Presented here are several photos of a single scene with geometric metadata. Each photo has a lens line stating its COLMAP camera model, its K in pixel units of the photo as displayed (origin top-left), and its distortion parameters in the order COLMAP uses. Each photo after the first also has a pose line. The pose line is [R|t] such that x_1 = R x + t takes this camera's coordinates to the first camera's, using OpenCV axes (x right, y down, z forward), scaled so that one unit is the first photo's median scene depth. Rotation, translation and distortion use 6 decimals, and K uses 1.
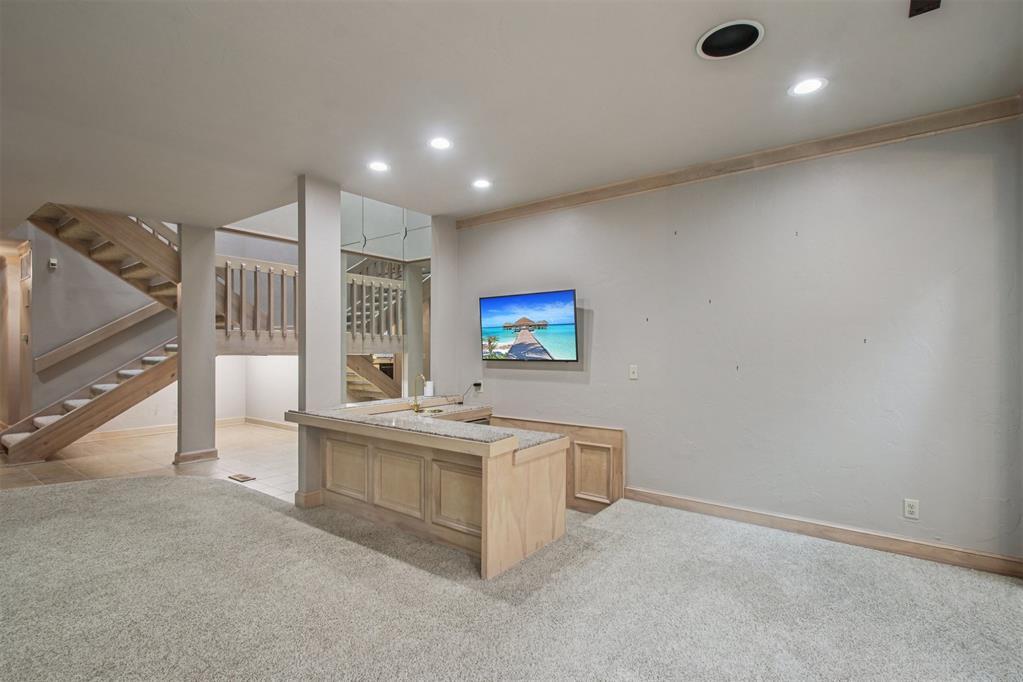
lens RADIAL K [[479.6, 0, 506.2], [0, 479.6, 345.0], [0, 0, 1]] dist [0.001771, 0.000042]
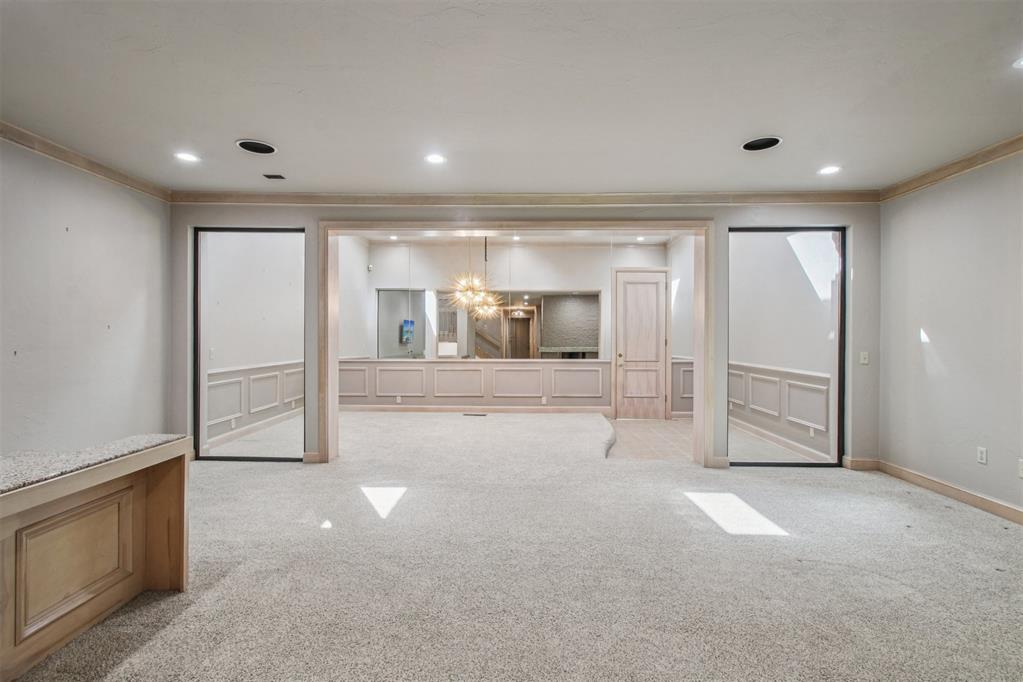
lens RADIAL K [[483.4, 0, 509.6], [0, 483.4, 337.1], [0, 0, 1]] dist [0.001019, -0.000197]
pose [[-0.599540, -0.002113, 0.800342, -0.680185], [-0.013572, 0.999880, -0.007527, 0.003171], [-0.800230, -0.015375, -0.599497, 0.628696]]
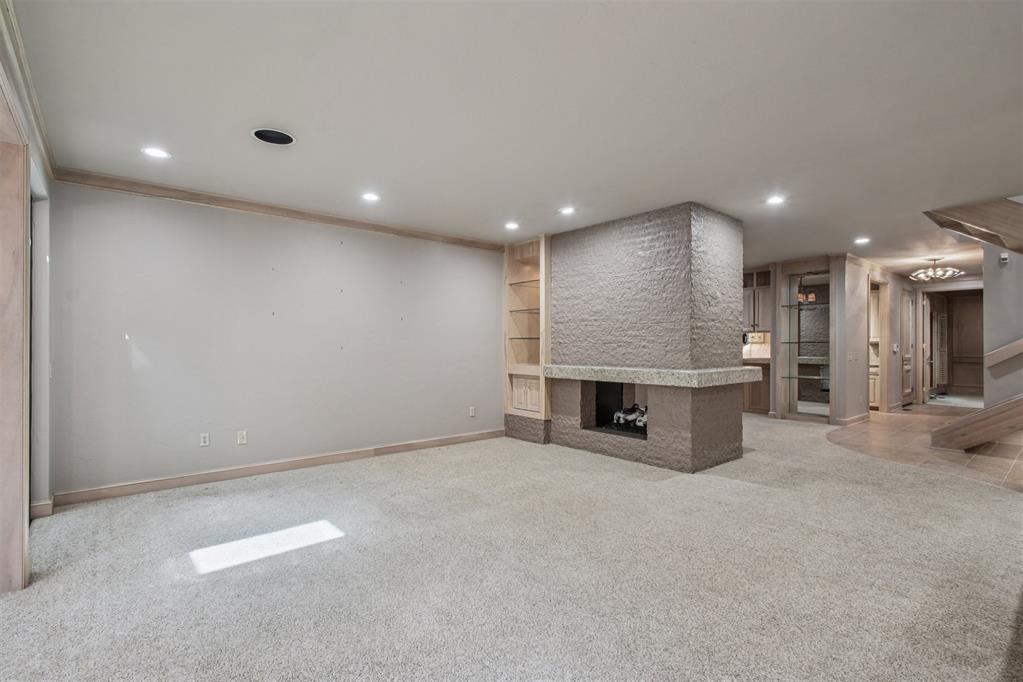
lens RADIAL K [[473.0, 0, 511.5], [0, 473.0, 353.7], [0, 0, 1]] dist [0.018019, 0.000255]
pose [[-0.223647, 0.012366, -0.974592, 0.346079], [0.012372, 0.999875, 0.009848, 0.004858], [0.974592, -0.009855, -0.223772, 0.335400]]
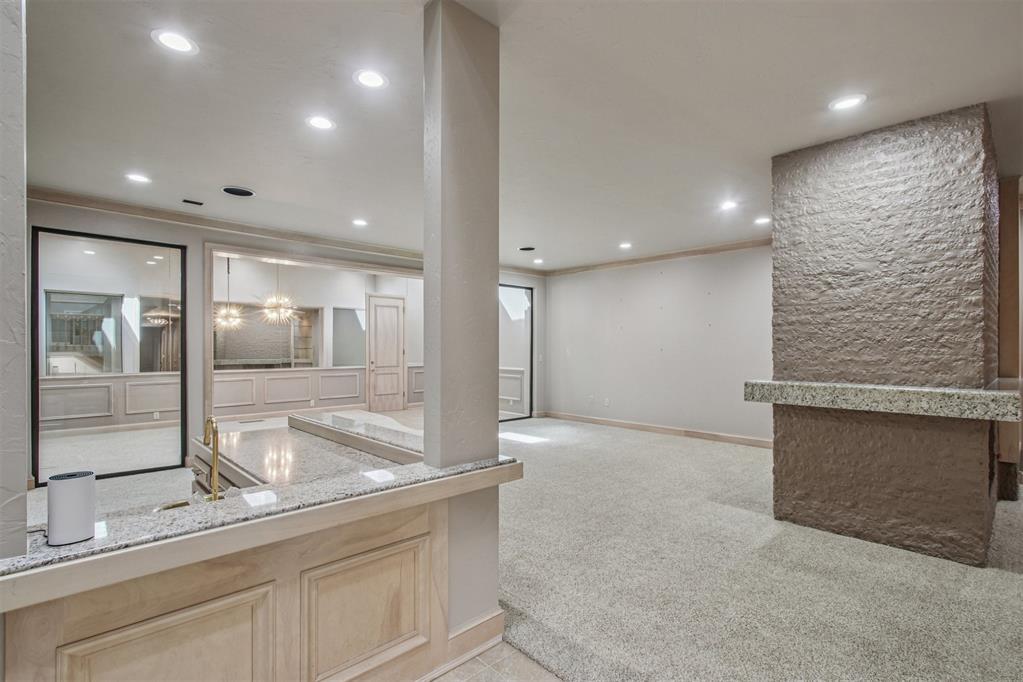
lens RADIAL K [[479.6, 0, 506.2], [0, 479.6, 345.0], [0, 0, 1]] dist [0.001771, 0.000042]
pose [[-0.987827, 0.003288, 0.155519, -0.463077], [0.000145, 0.999796, -0.020216, 0.015161], [-0.155554, -0.019947, -0.987626, 1.362678]]
